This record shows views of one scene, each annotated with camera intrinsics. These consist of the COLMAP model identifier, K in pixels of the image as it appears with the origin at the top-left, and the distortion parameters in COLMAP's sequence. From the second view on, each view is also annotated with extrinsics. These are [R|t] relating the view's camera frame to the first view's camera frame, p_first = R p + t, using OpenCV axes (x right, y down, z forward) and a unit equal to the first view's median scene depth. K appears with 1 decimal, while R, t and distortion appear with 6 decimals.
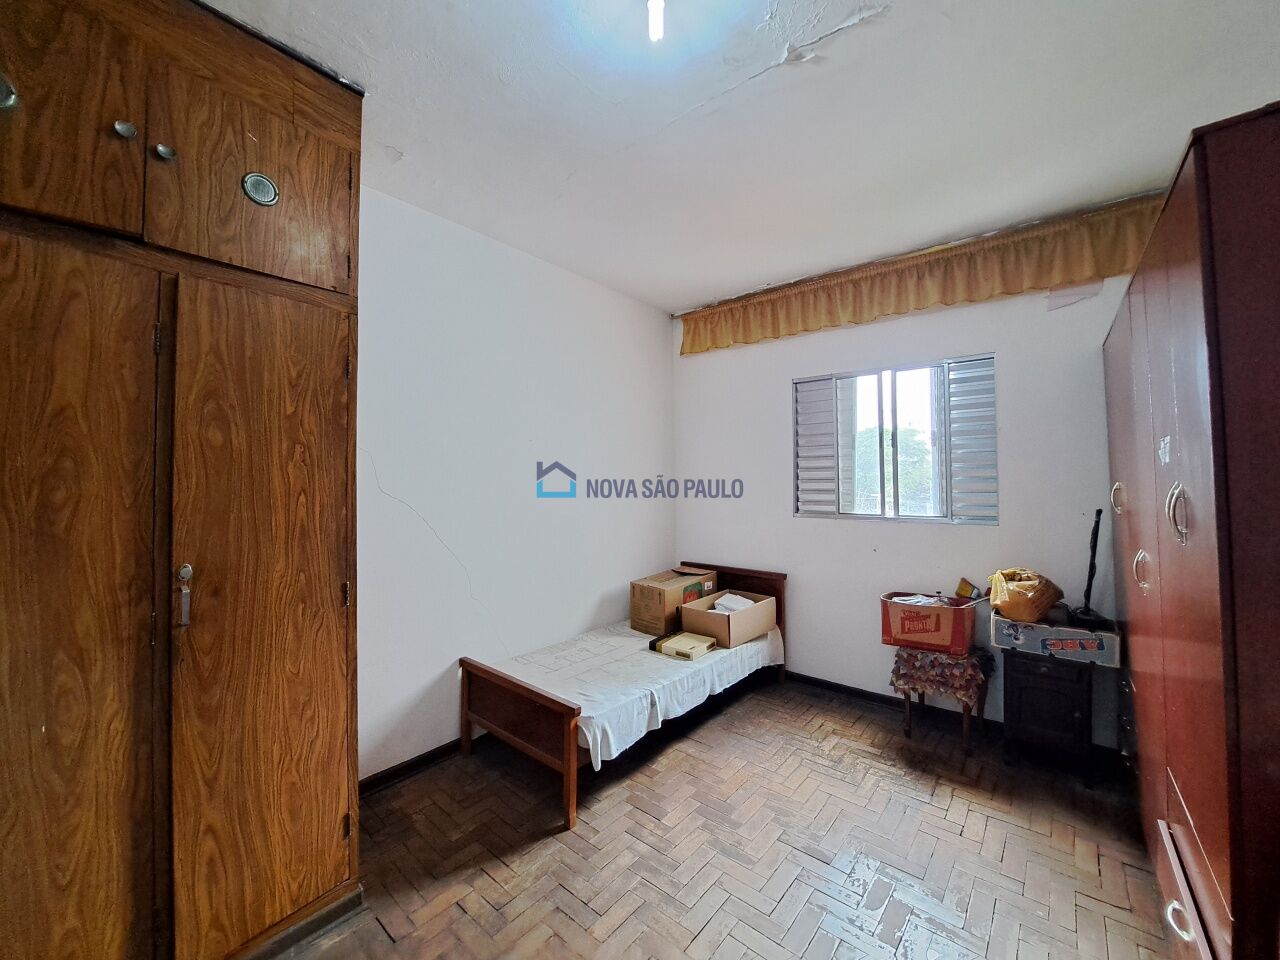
lens RADIAL K [[506.6, 0, 638.0], [0, 506.6, 474.1], [0, 0, 1]] dist [-0.014041, -0.000941]
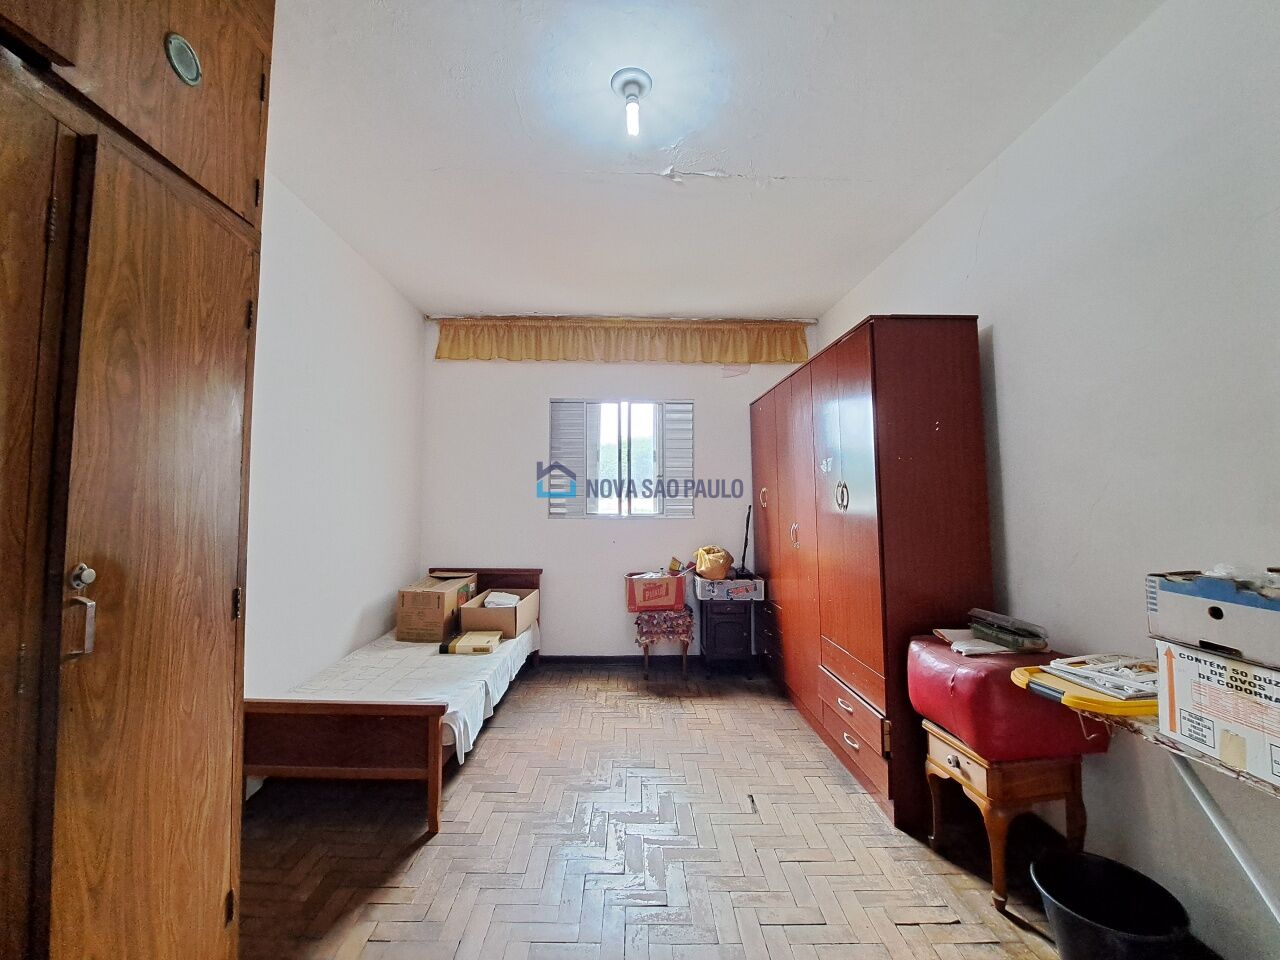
lens RADIAL K [[506.6, 0, 632.1], [0, 506.6, 476.4], [0, 0, 1]] dist [-0.014041, -0.000941]
pose [[0.756995, 0.034970, 0.652484, -0.412766], [-0.014750, 0.999227, -0.036441, 0.040276], [-0.653254, 0.017961, 0.756926, 0.007942]]
